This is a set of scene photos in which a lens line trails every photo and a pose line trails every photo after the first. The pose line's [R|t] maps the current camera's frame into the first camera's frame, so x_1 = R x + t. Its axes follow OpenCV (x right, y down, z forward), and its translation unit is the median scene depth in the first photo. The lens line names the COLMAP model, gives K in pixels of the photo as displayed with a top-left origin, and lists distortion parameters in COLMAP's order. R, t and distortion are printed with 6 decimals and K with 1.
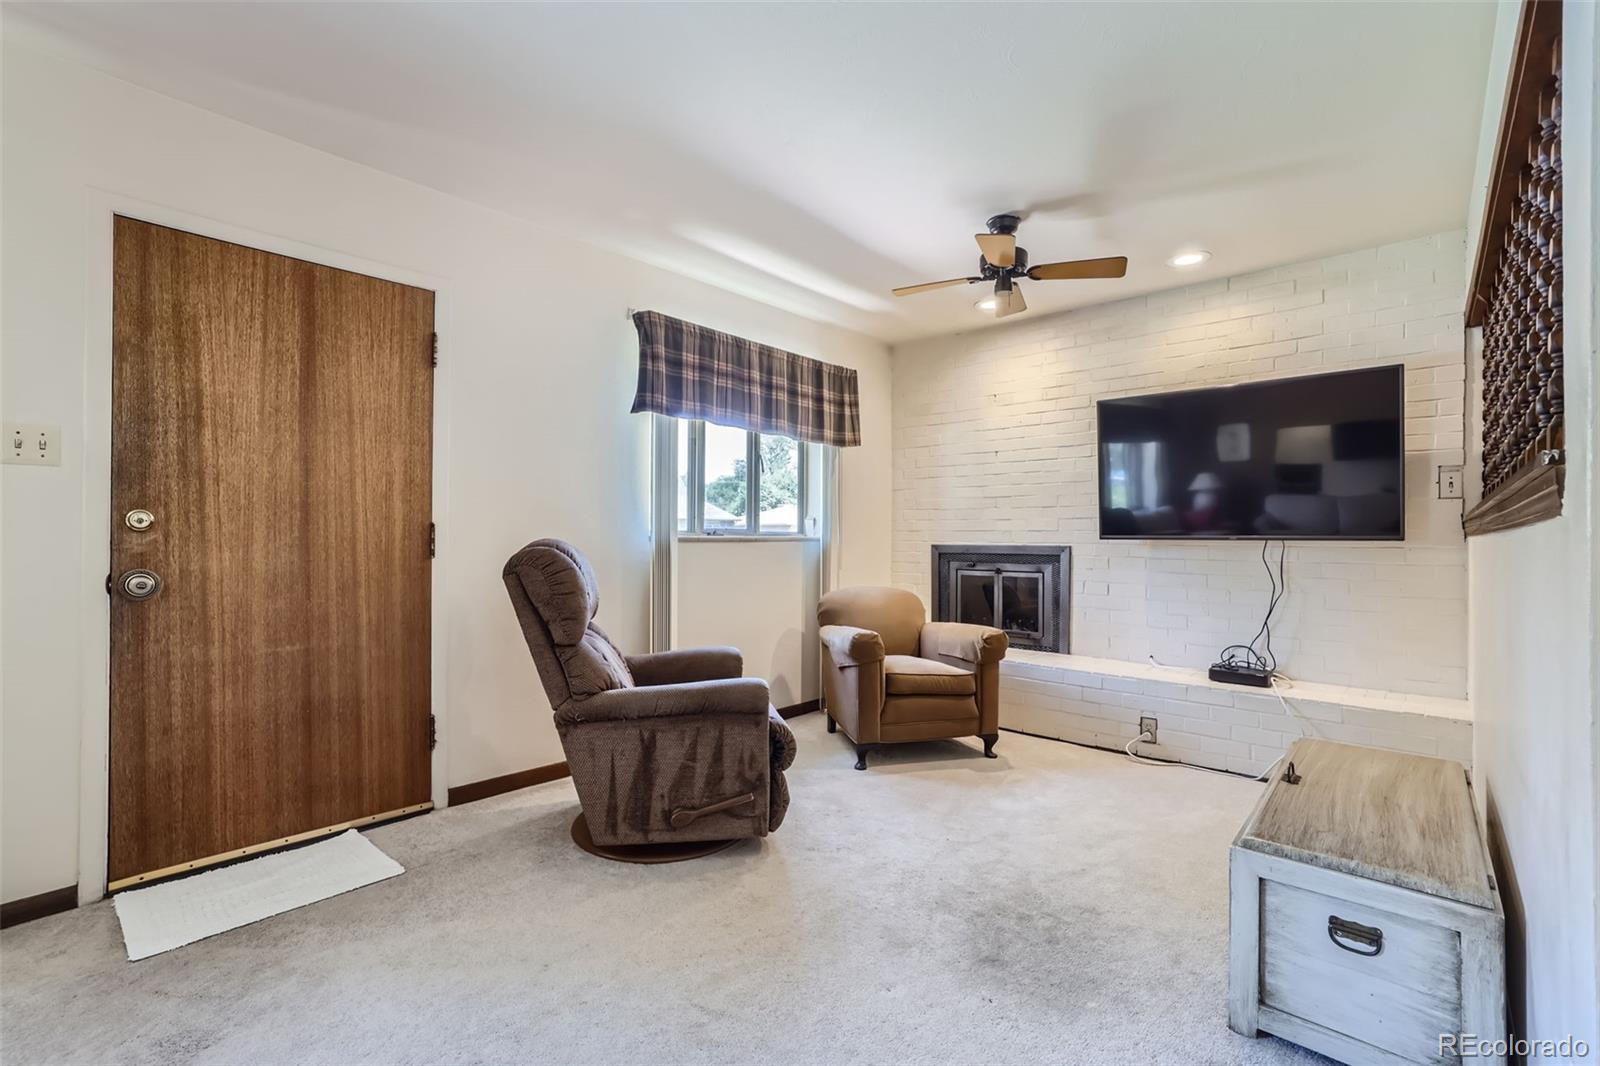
lens RADIAL K [[702.5, 0, 800.1], [0, 702.5, 537.2], [0, 0, 1]] dist [-0.036715, 0.000839]
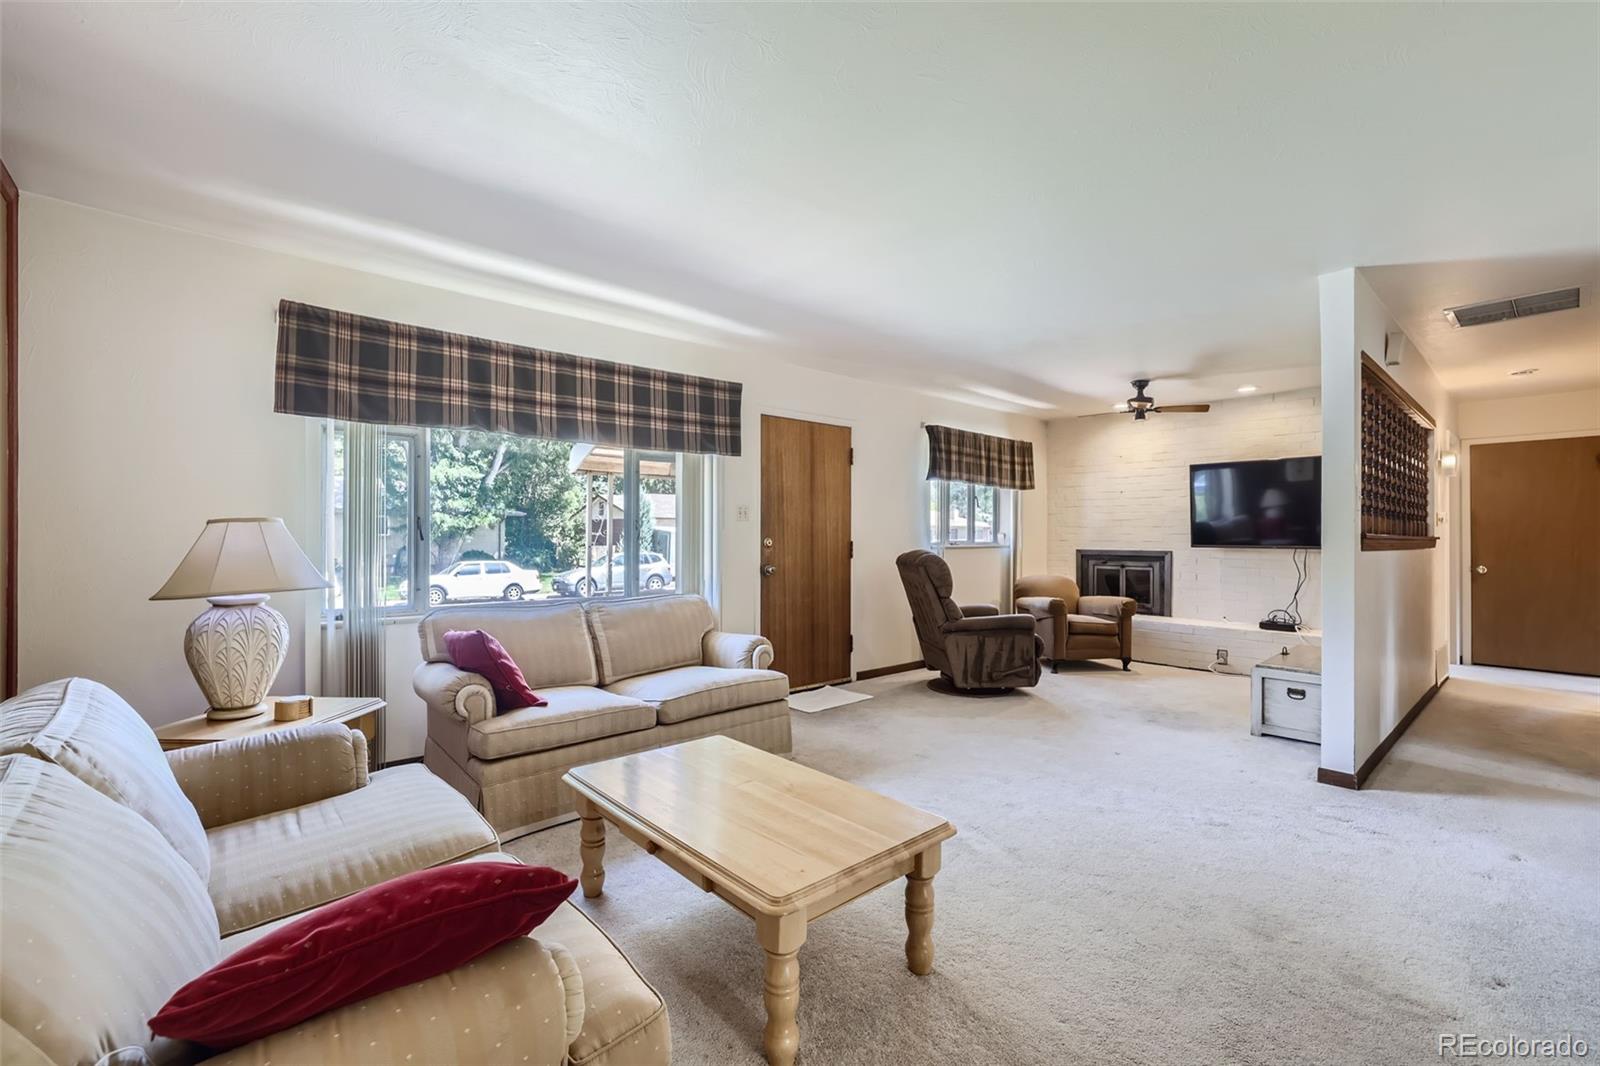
lens RADIAL K [[681.0, 0, 790.6], [0, 681.0, 534.3], [0, 0, 1]] dist [-0.030579, 0.020340]
pose [[0.993342, -0.001701, -0.115190, -0.379491], [0.001602, 0.999998, -0.000944, -0.031309], [0.115191, 0.000753, 0.993343, -0.808559]]
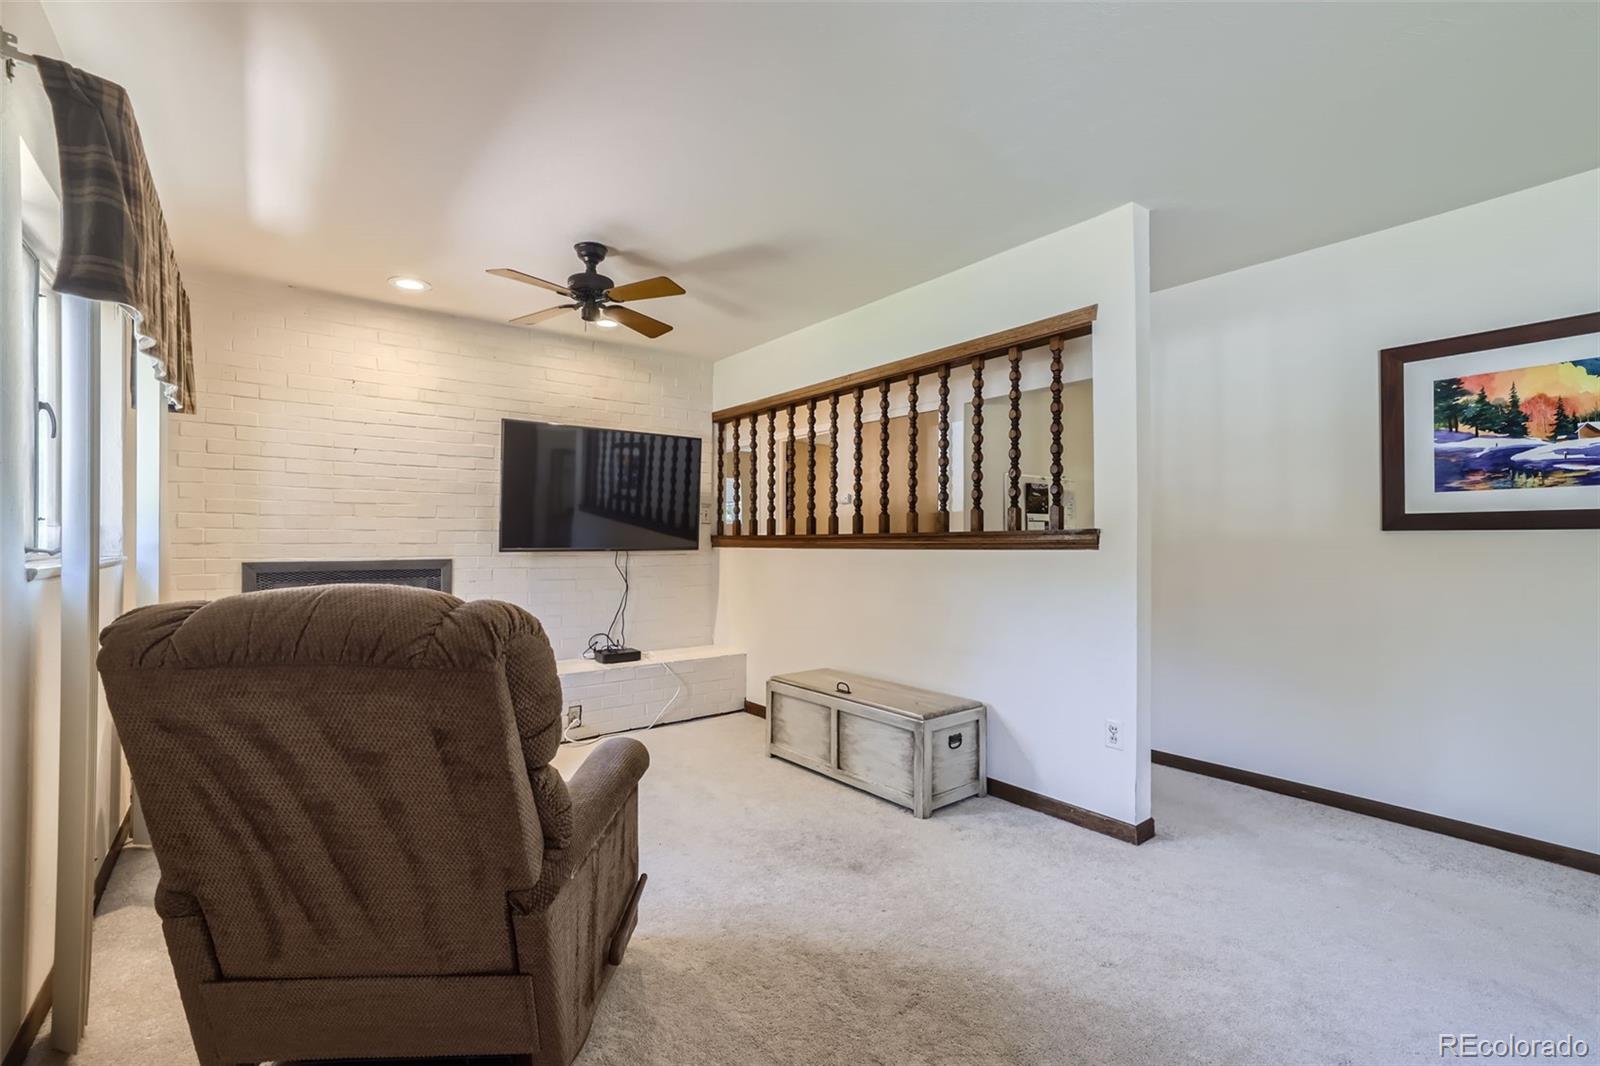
lens RADIAL K [[681.0, 0, 790.6], [0, 681.0, 534.3], [0, 0, 1]] dist [-0.030579, 0.020340]
pose [[0.172442, 0.003075, 0.985015, -0.546074], [-0.001599, 0.999995, -0.002841, -0.023383], [-0.985018, -0.001085, 0.172446, 0.449044]]
